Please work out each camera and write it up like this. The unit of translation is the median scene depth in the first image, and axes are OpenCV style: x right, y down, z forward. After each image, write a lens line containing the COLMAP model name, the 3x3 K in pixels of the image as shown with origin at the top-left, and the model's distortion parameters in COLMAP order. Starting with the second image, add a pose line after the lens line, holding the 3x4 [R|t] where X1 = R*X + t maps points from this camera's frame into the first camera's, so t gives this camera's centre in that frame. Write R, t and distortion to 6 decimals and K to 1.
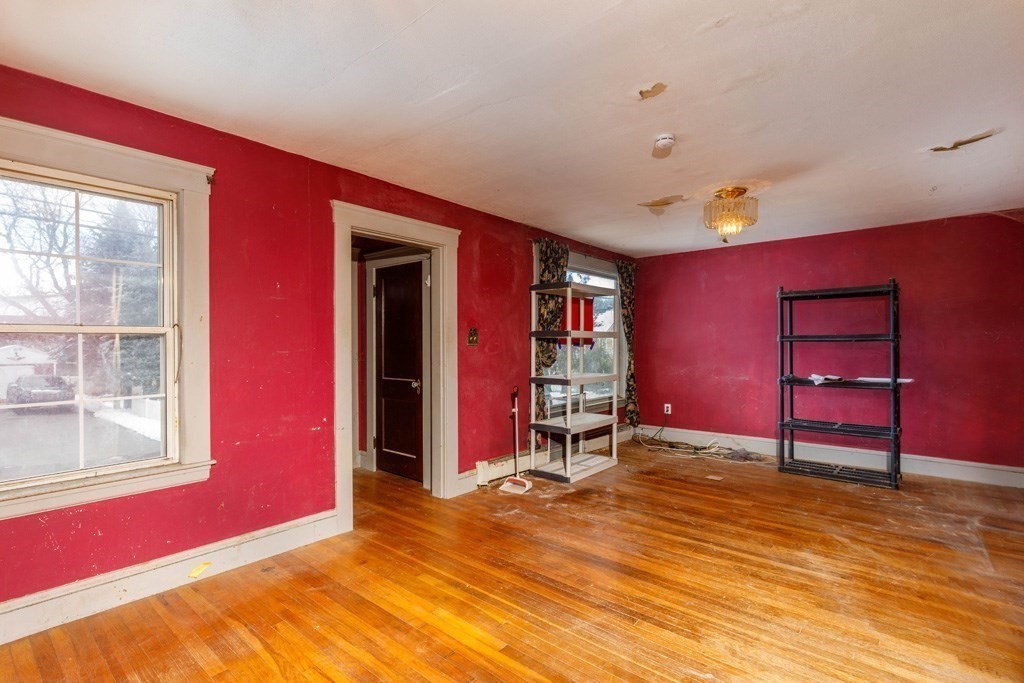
lens RADIAL K [[478.3, 0, 509.3], [0, 478.3, 343.8], [0, 0, 1]] dist [0.011614, 0.000056]
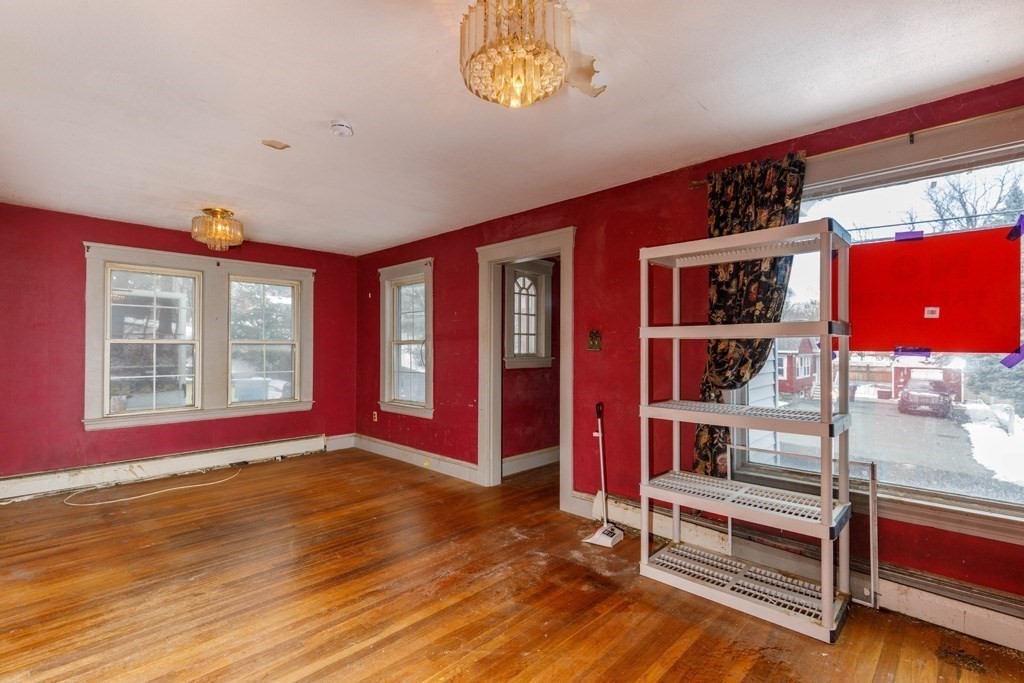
lens RADIAL K [[478.3, 0, 509.3], [0, 478.3, 342.9], [0, 0, 1]] dist [0.011614, 0.000056]
pose [[-0.073997, -0.010595, -0.997202, 0.827039], [-0.003100, 0.999941, -0.010394, -0.001107], [0.997254, 0.002322, -0.074026, 0.949700]]
